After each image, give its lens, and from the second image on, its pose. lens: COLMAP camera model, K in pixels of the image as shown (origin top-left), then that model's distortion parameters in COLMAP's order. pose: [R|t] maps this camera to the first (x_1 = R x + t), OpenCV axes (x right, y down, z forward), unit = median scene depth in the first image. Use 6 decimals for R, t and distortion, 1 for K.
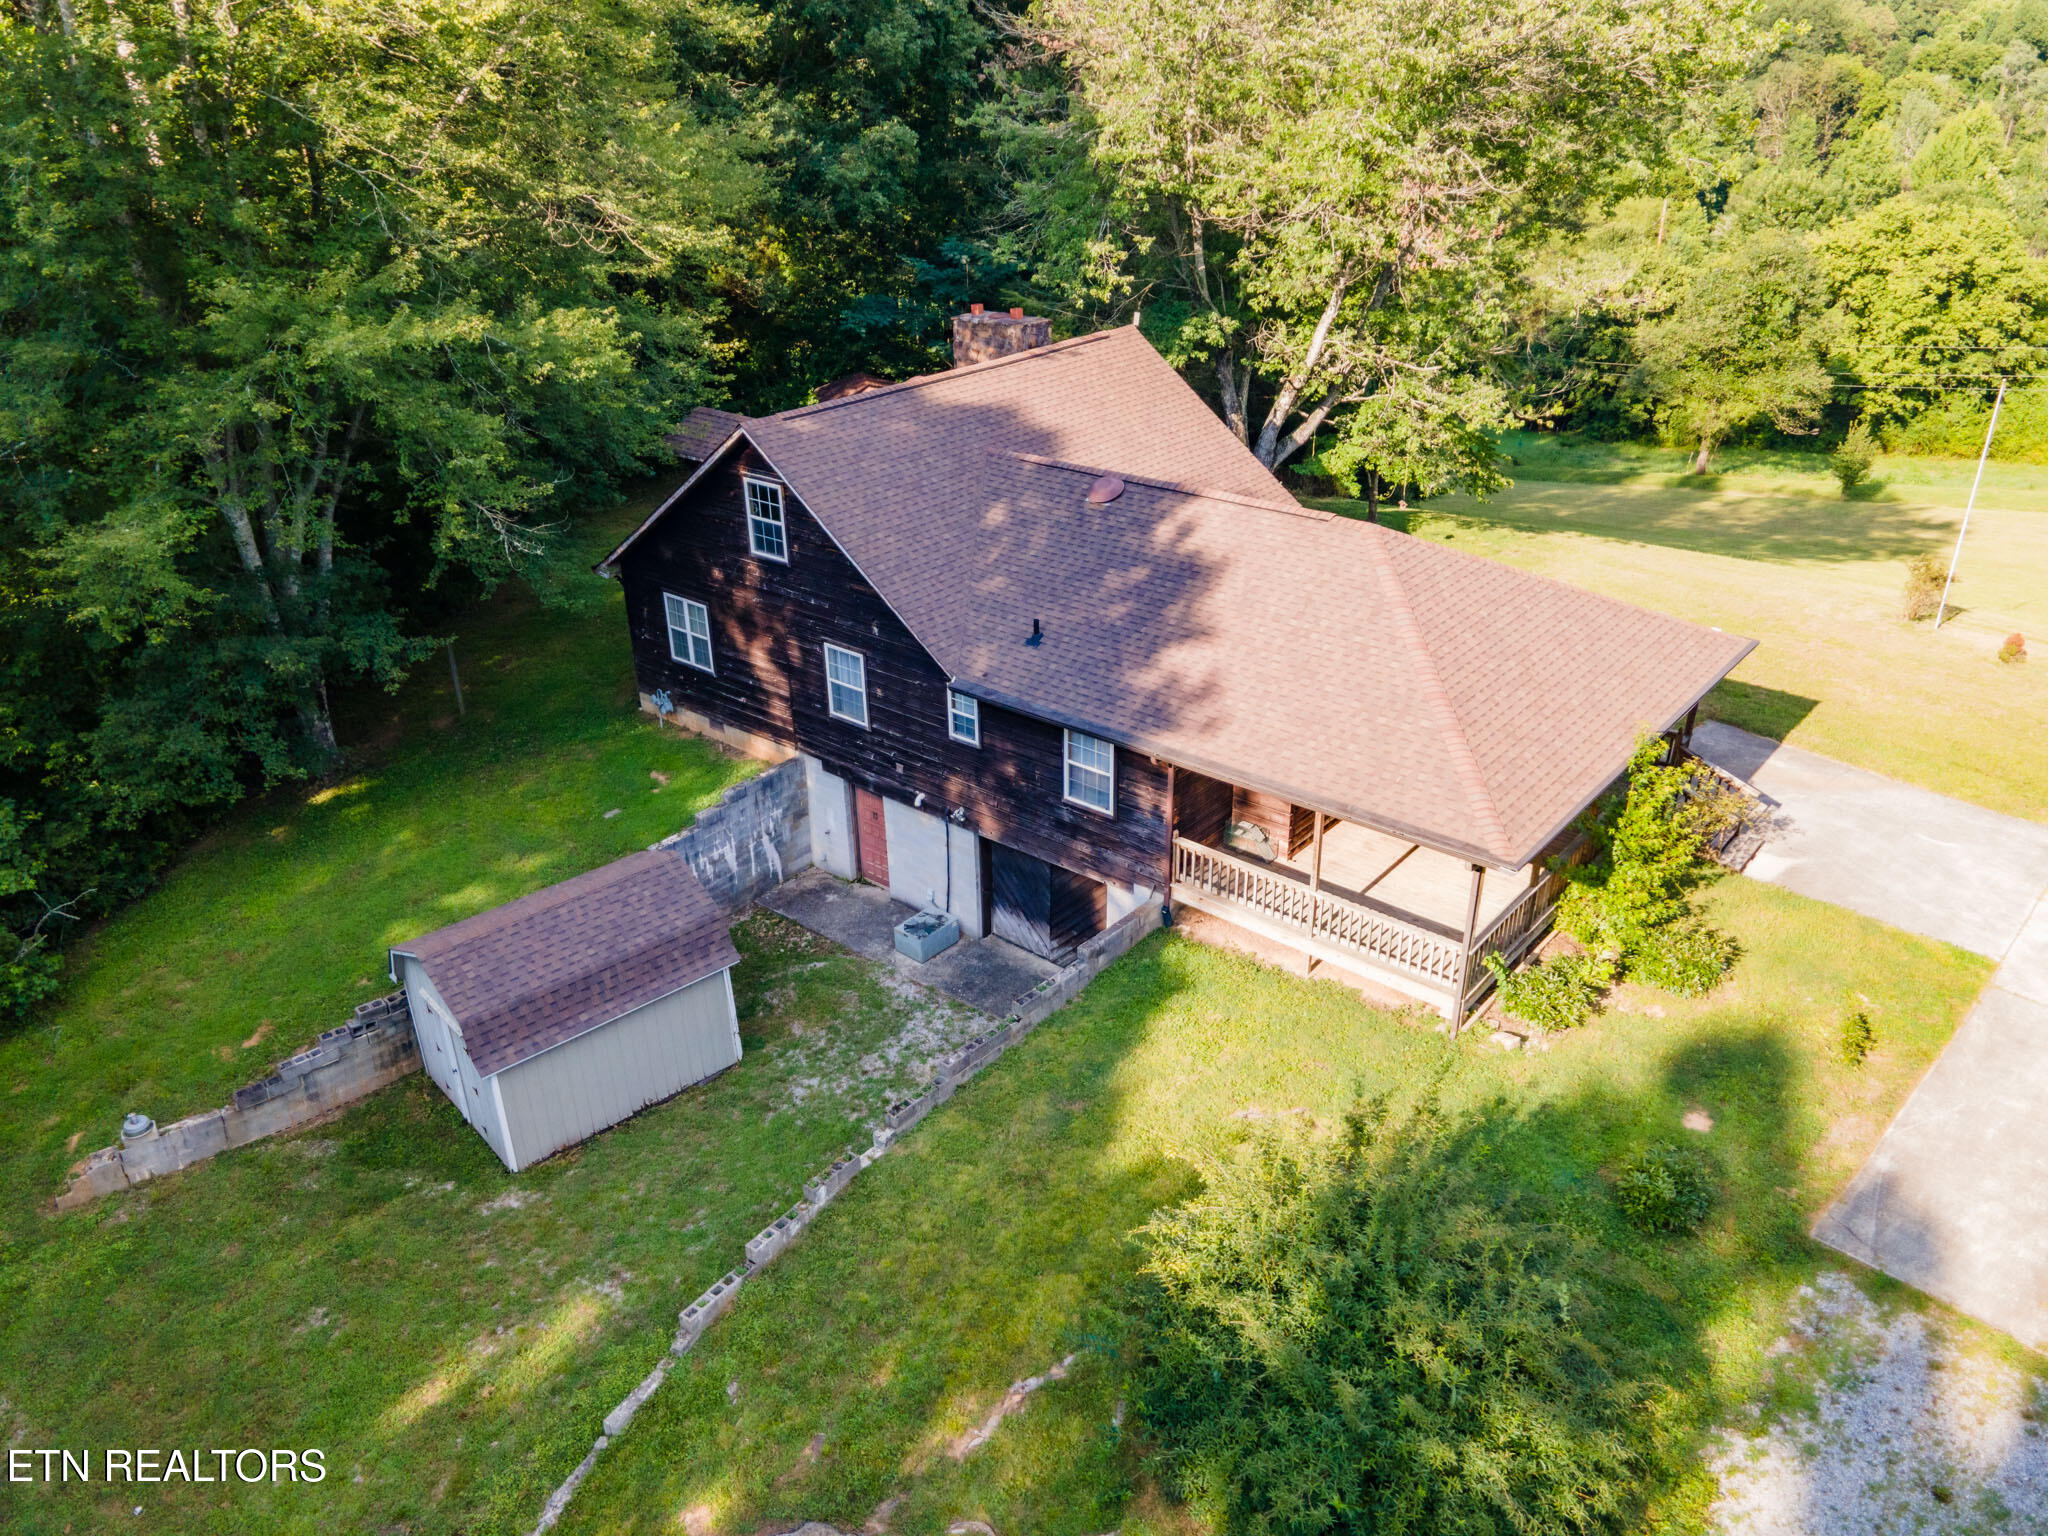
lens RADIAL K [[1498.7, 0, 1004.3], [0, 1498.7, 767.5], [0, 0, 1]] dist [0.046084, -0.003779]
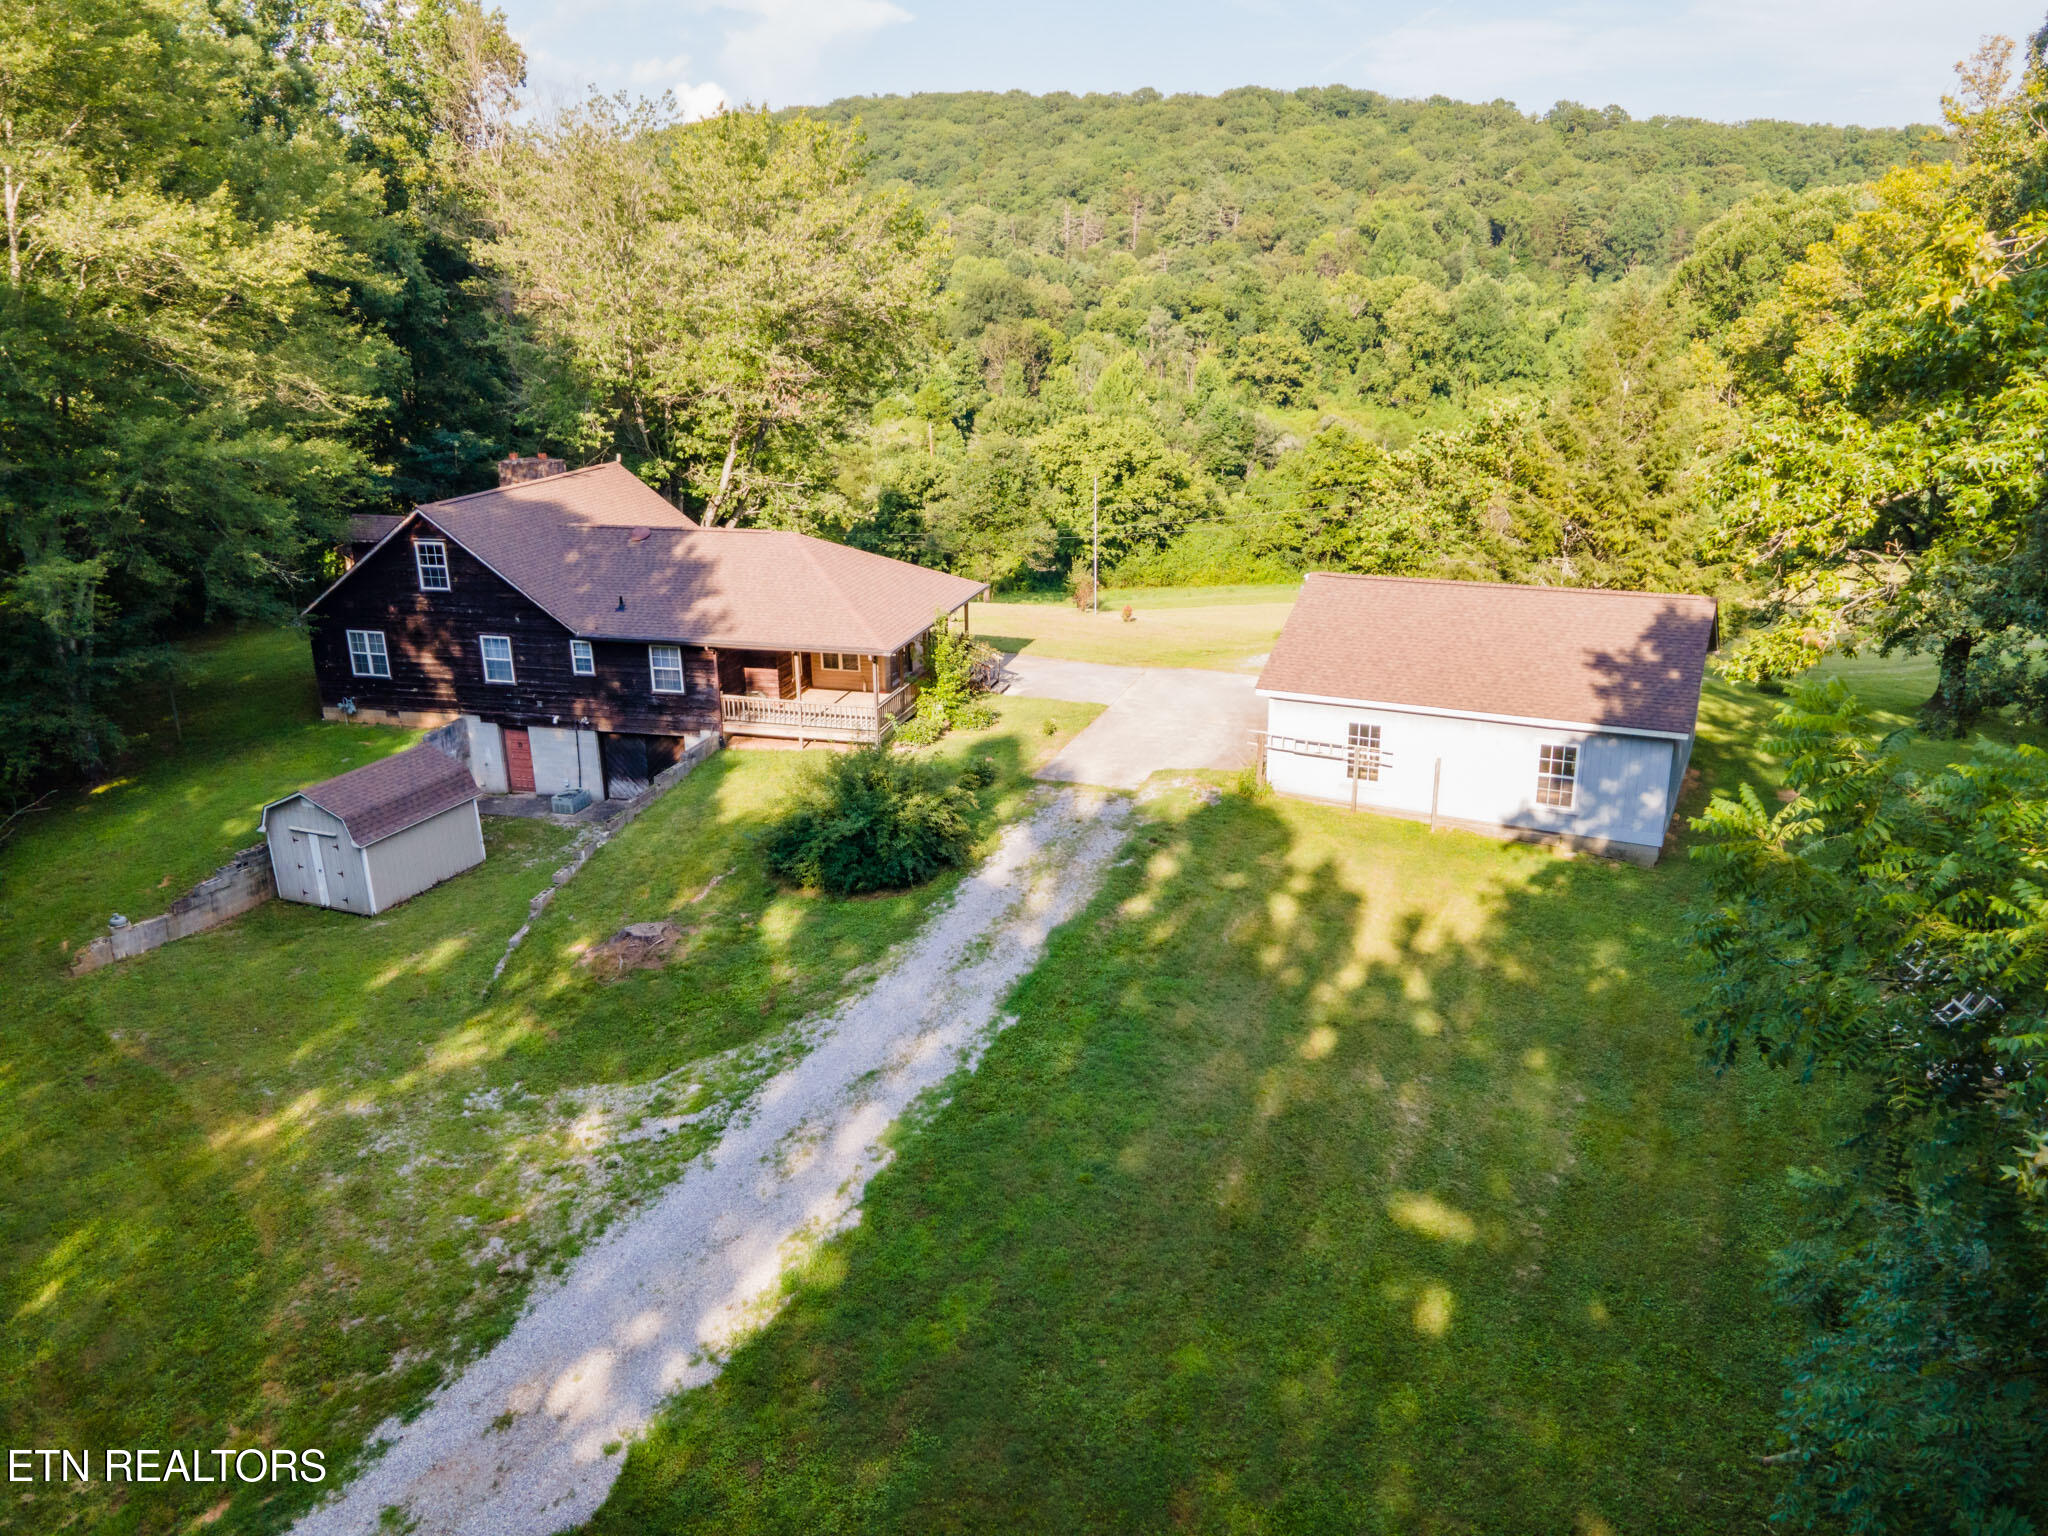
lens RADIAL K [[1498.7, 0, 1004.3], [0, 1498.7, 767.5], [0, 0, 1]] dist [0.046084, -0.003779]
pose [[0.908174, -0.125861, 0.399224, -0.245171], [0.184018, 0.976669, -0.110706, 0.308751], [-0.375976, 0.174004, 0.910145, -0.621926]]
